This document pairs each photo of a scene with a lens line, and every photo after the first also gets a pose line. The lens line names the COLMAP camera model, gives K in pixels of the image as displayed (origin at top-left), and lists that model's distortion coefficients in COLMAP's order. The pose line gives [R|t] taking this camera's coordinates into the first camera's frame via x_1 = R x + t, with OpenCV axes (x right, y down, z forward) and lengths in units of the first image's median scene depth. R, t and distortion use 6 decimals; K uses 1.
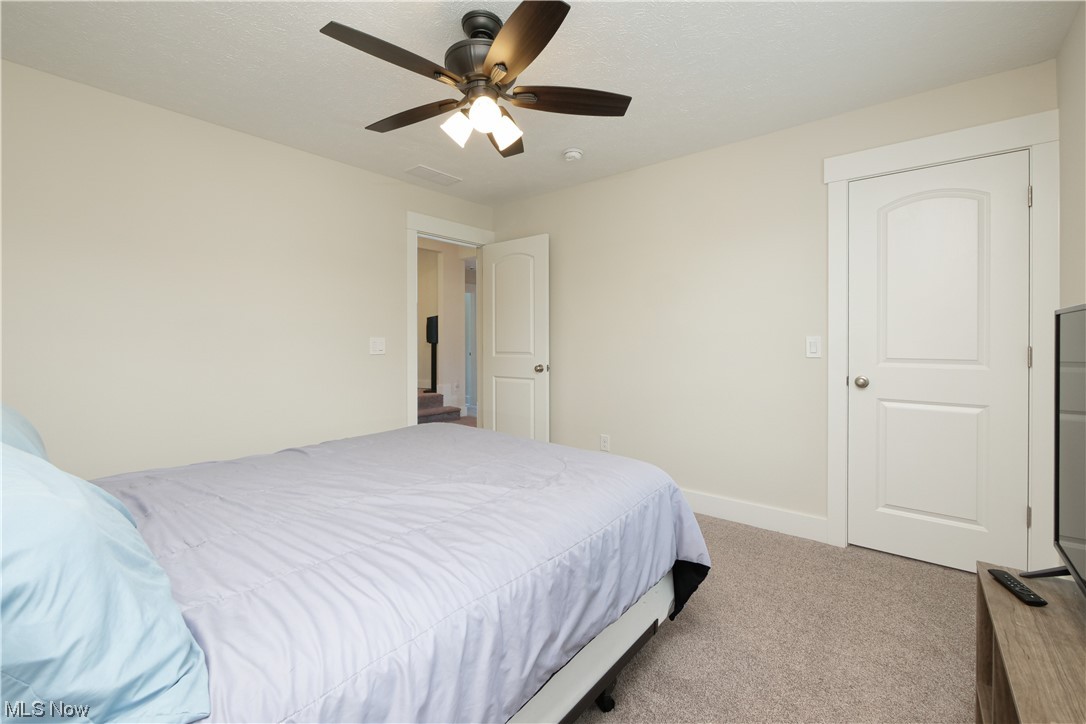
lens RADIAL K [[461.8, 0, 536.5], [0, 461.8, 357.8], [0, 0, 1]] dist [-0.000233, 0.000530]
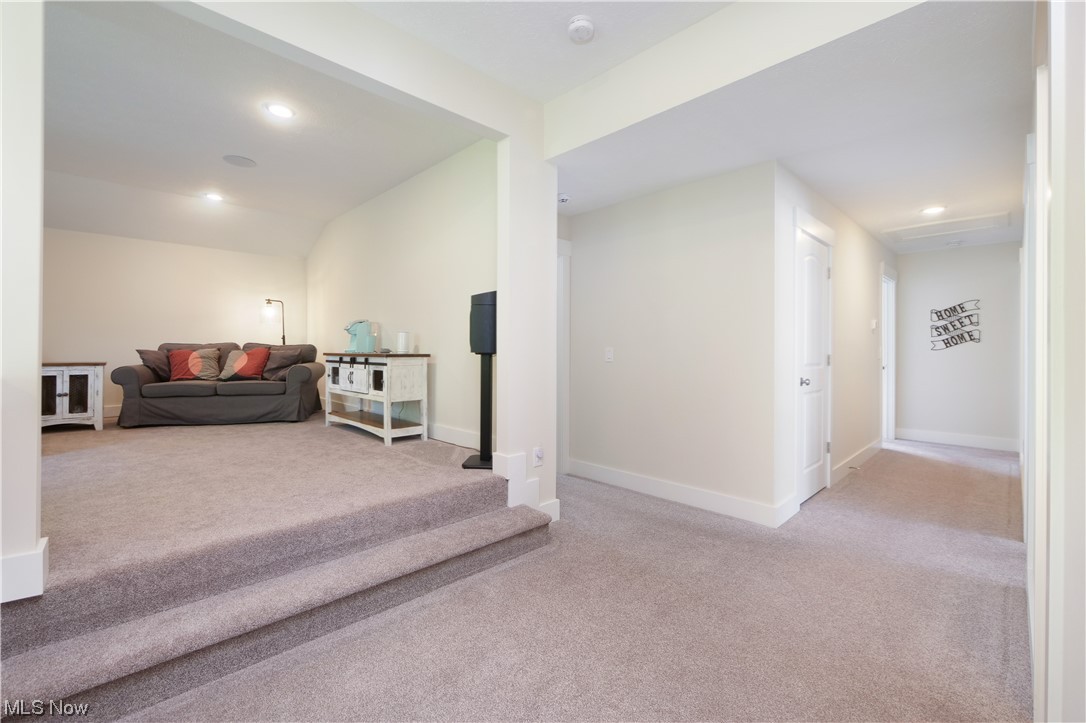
lens RADIAL K [[461.8, 0, 540.9], [0, 461.8, 352.3], [0, 0, 1]] dist [-0.000233, 0.000530]
pose [[0.995170, 0.005188, -0.098027, -0.128738], [-0.005434, 0.999983, -0.002238, -0.033077], [0.098014, 0.002760, 0.995181, 0.572381]]
